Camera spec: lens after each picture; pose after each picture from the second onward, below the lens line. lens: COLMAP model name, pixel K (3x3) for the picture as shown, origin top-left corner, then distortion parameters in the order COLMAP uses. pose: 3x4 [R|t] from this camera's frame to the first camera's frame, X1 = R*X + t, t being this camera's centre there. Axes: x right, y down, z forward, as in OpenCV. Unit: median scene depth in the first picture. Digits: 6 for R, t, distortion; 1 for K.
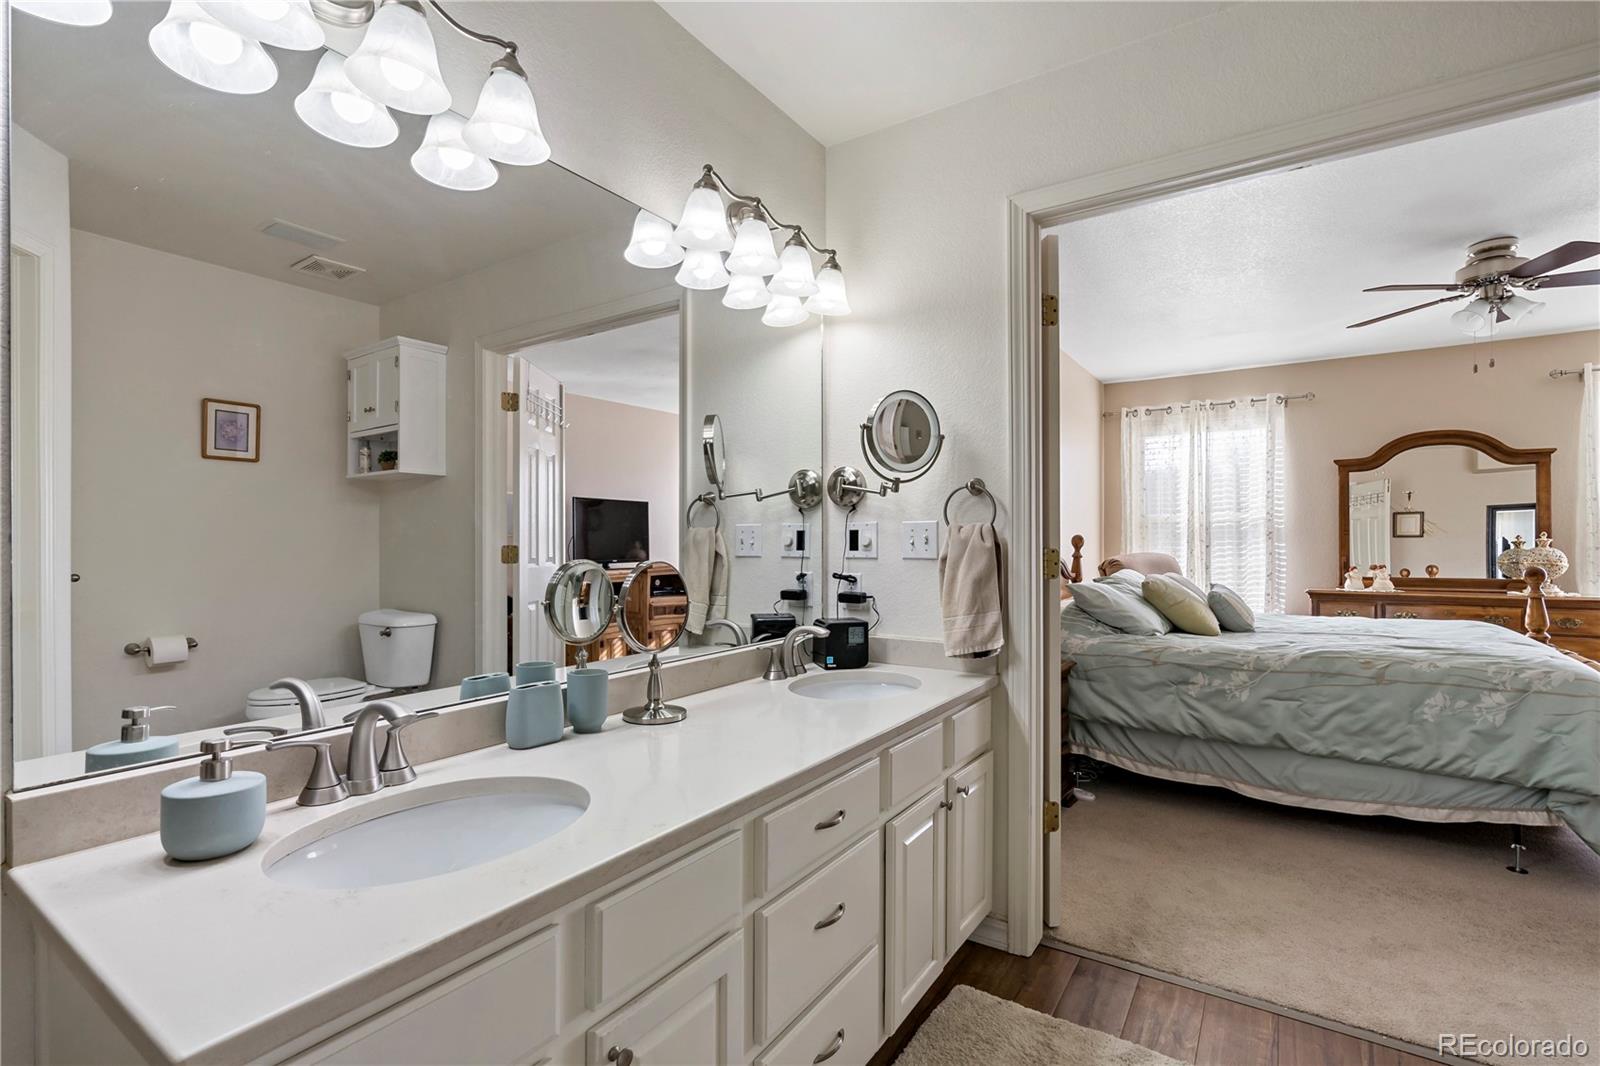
lens RADIAL K [[729.7, 0, 796.6], [0, 729.7, 541.2], [0, 0, 1]] dist [-0.008223, 0.000103]
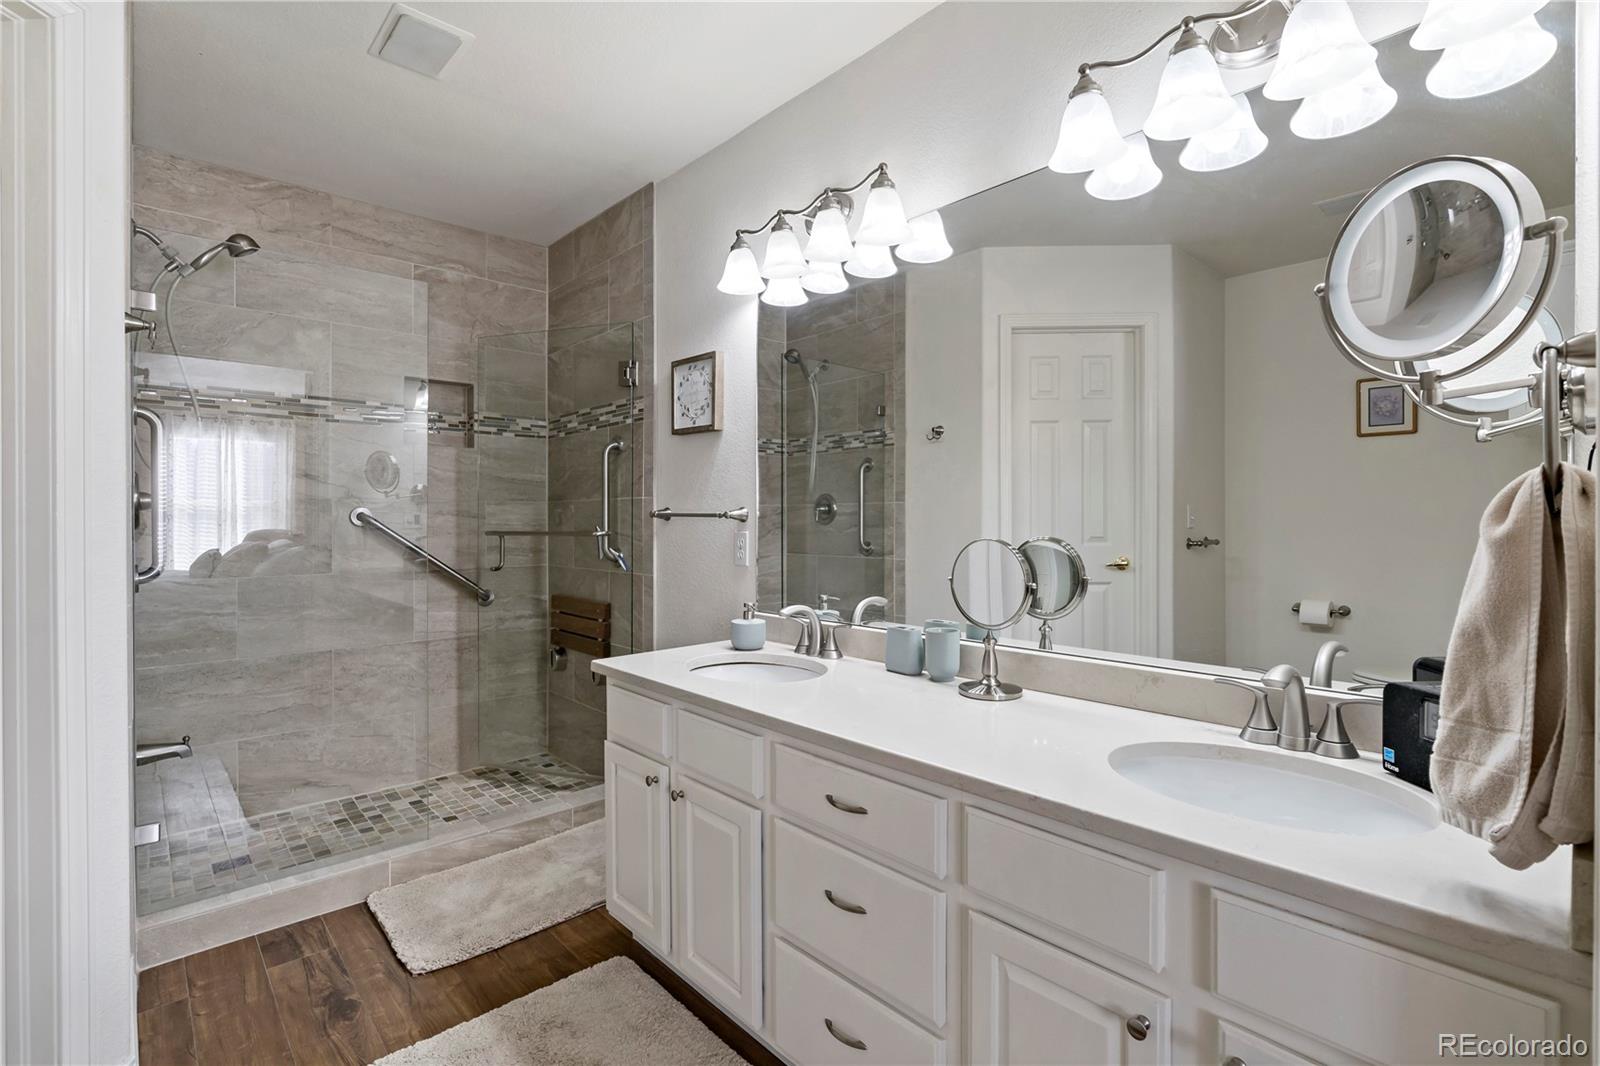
lens RADIAL K [[729.7, 0, 806.5], [0, 729.7, 520.7], [0, 0, 1]] dist [-0.008223, 0.000103]
pose [[-0.232287, 0.007823, -0.972616, 0.288800], [0.004791, 0.999965, 0.006899, -0.002902], [0.972635, -0.003057, -0.232316, 0.338098]]
